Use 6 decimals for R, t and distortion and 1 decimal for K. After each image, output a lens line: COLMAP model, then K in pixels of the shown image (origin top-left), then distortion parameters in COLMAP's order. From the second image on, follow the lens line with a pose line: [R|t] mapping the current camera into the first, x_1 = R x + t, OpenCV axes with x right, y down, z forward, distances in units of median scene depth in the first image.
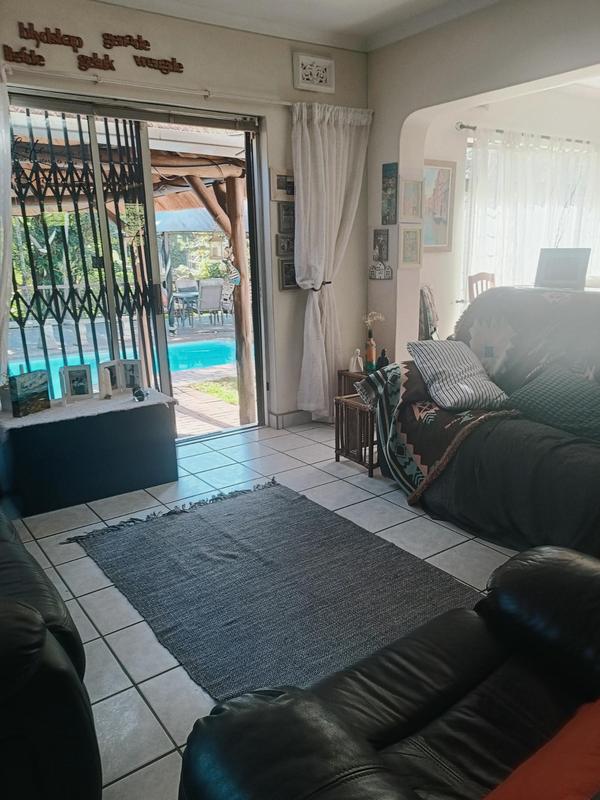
lens RADIAL K [[611.0, 0, 317.9], [0, 611.0, 418.2], [0, 0, 1]] dist [0.002379, 0.001210]
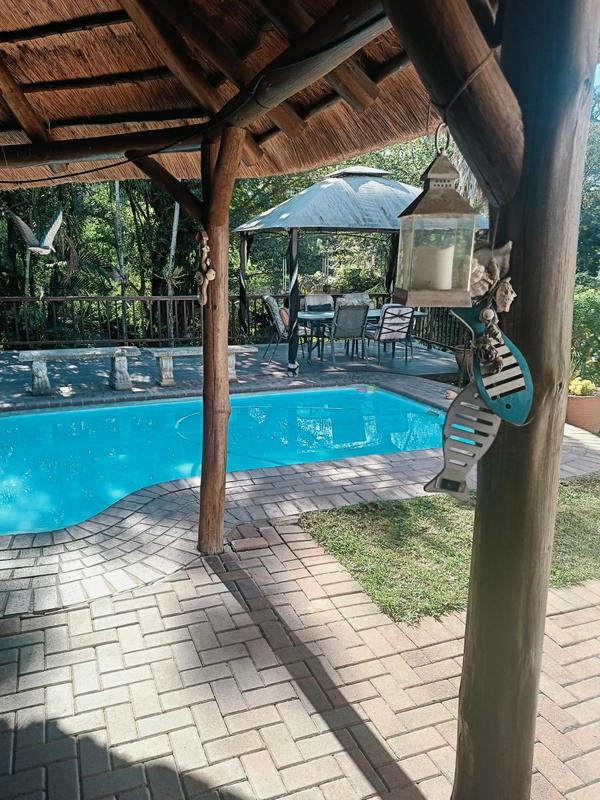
lens RADIAL K [[637.4, 0, 283.1], [0, 637.4, 404.9], [0, 0, 1]] dist [0.053524, -0.002481]
pose [[0.963753, 0.078917, -0.254856, -0.059399], [-0.088798, 0.995670, -0.027484, -0.081944], [0.251583, 0.049118, 0.966588, 0.297053]]
